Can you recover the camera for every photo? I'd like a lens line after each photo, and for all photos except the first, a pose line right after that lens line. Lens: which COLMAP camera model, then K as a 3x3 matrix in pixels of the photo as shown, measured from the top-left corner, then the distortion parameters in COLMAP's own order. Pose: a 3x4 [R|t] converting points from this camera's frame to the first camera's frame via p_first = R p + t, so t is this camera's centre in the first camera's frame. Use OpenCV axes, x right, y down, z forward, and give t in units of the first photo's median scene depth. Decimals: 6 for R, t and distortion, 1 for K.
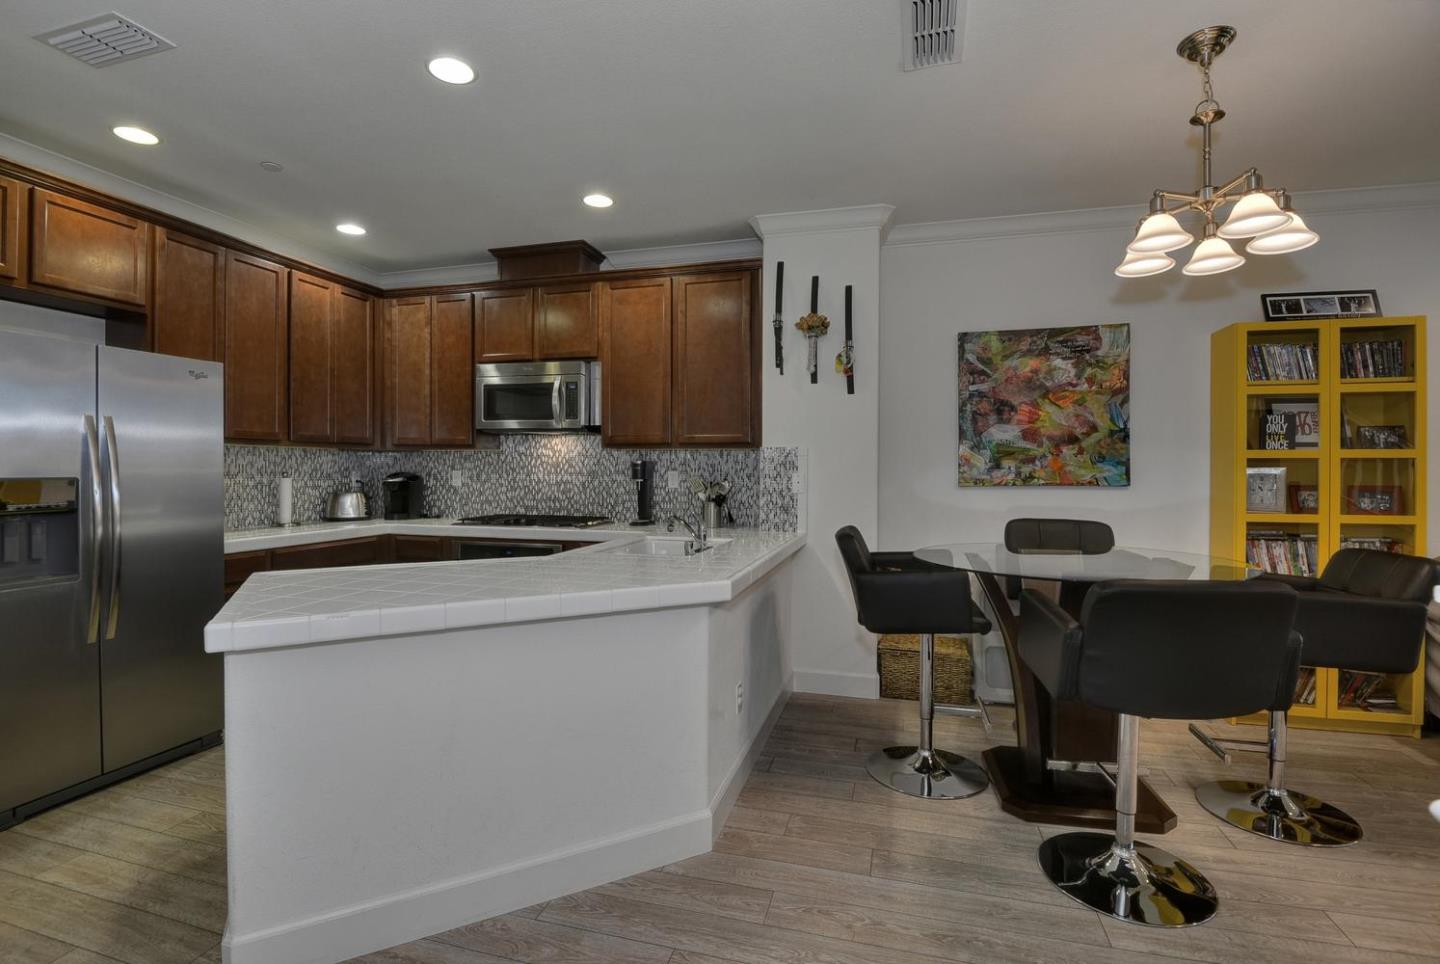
lens RADIAL K [[671.4, 0, 717.0], [0, 671.4, 473.0], [0, 0, 1]] dist [-0.002347, -0.011265]
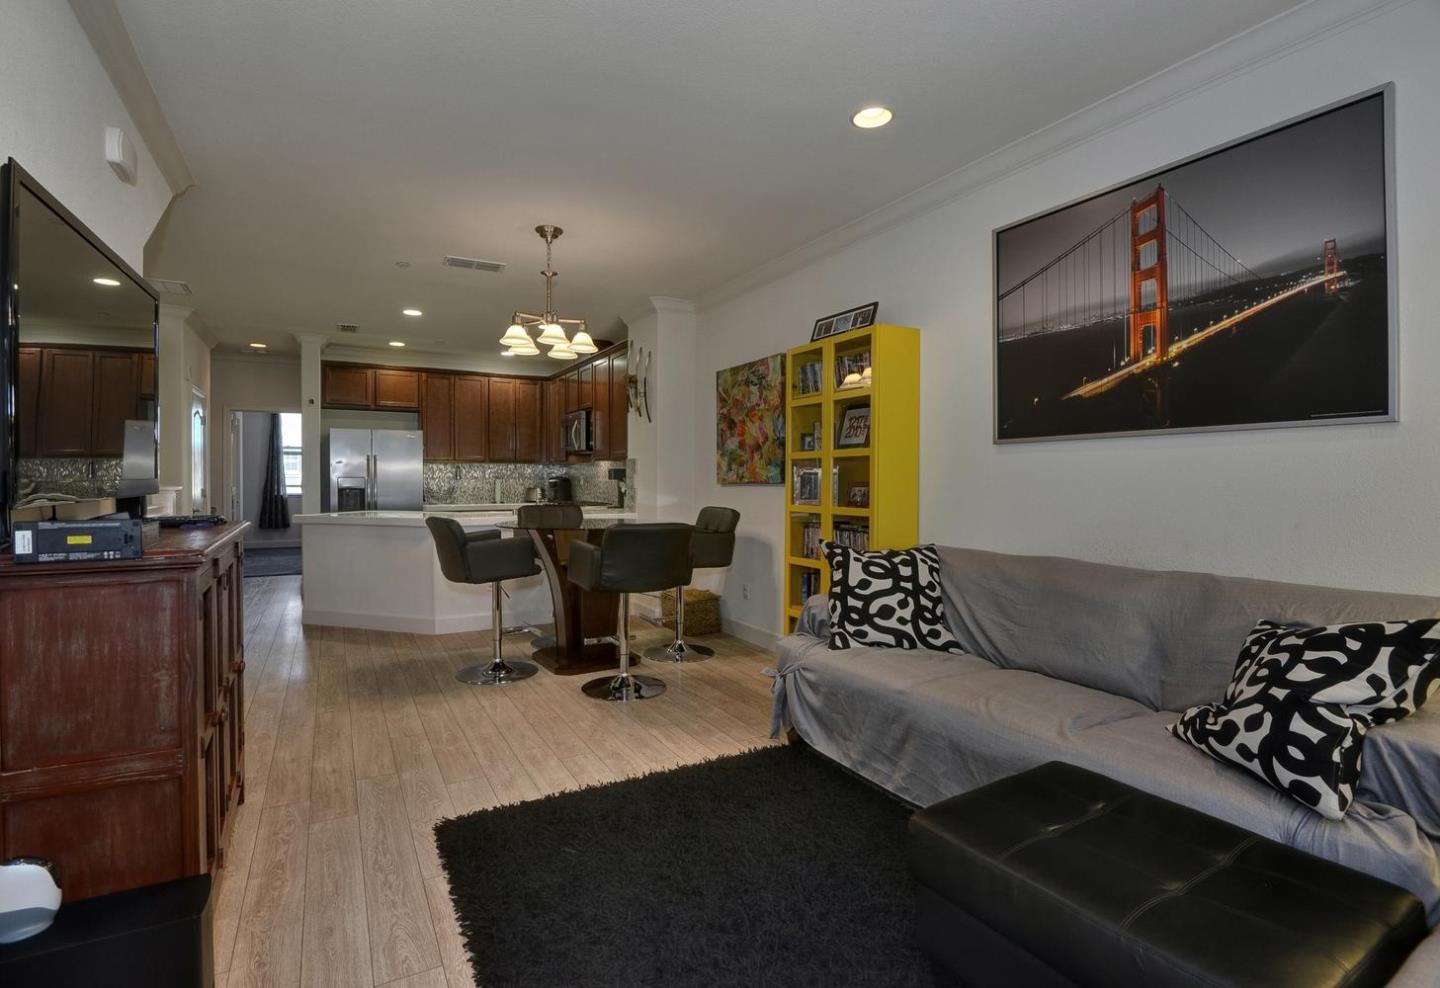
lens RADIAL K [[683.0, 0, 696.5], [0, 683.0, 483.4], [0, 0, 1]] dist [-0.000793, -0.000217]
pose [[0.692765, 0.002156, -0.721160, 1.355615], [-0.002966, 0.999996, 0.000141, 0.019012], [0.721157, 0.002042, 0.692769, 0.005229]]
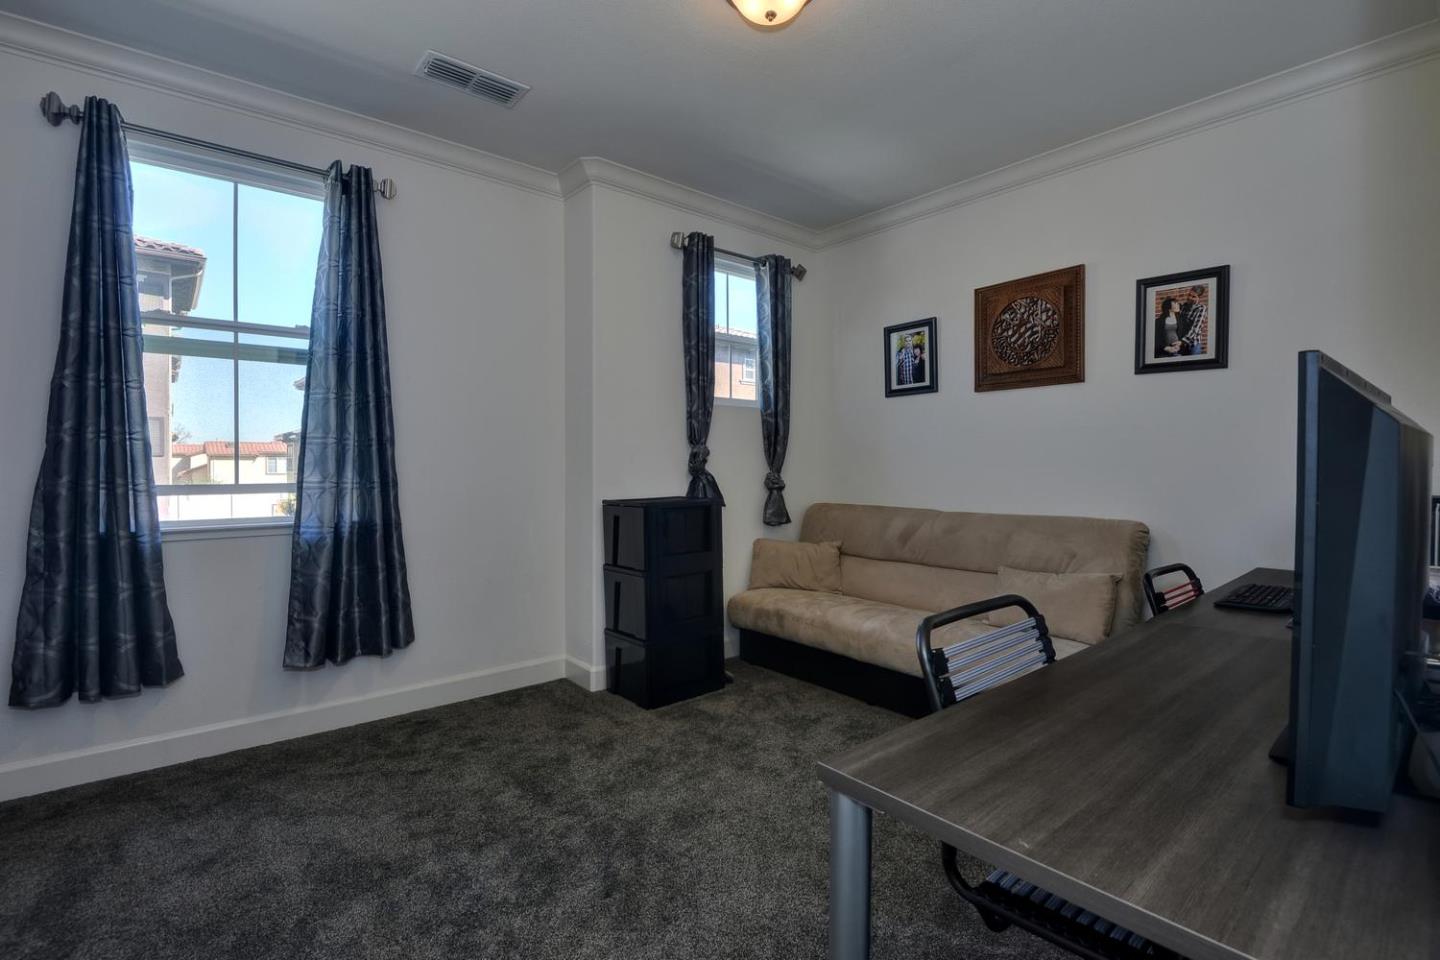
lens RADIAL K [[695.7, 0, 714.1], [0, 695.7, 477.0], [0, 0, 1]] dist [-0.002450, -0.015894]
pose [[0.836725, 0.003593, -0.547611, -1.355657], [0.001458, 0.999960, 0.008789, 0.020008], [0.547621, -0.008152, 0.836687, 0.549408]]
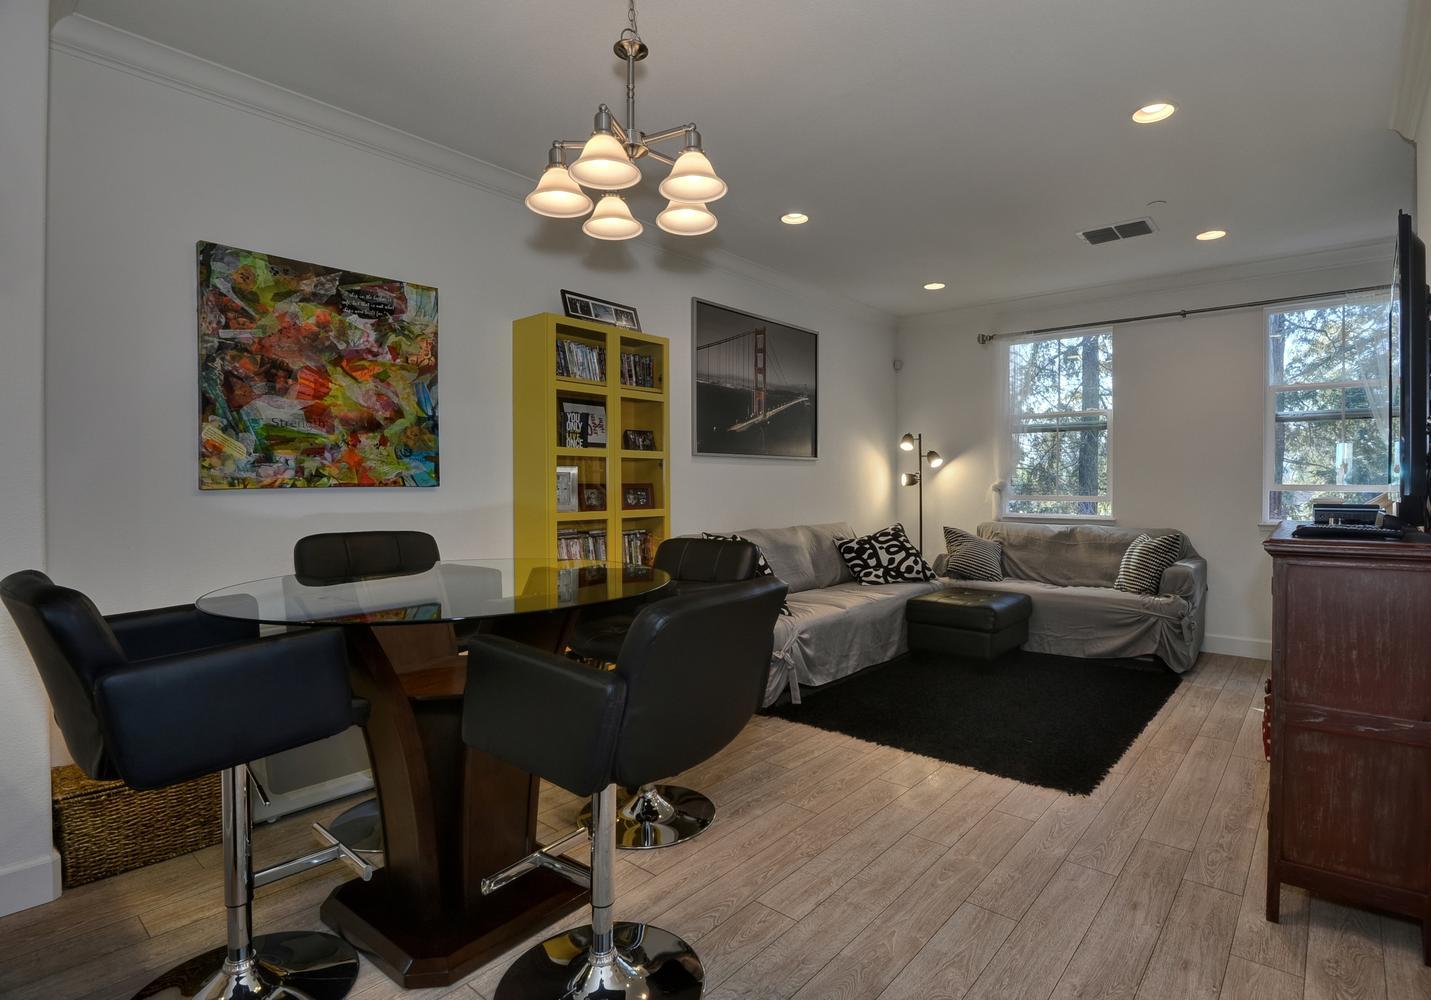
lens RADIAL K [[714.2, 0, 744.6], [0, 714.2, 491.7], [0, 0, 1]] dist [-0.001365, -0.017036]
pose [[0.410215, -0.012770, 0.911900, -0.029993], [0.004860, 0.999918, 0.011816, 0.016611], [-0.911976, -0.000416, 0.410243, 0.281305]]
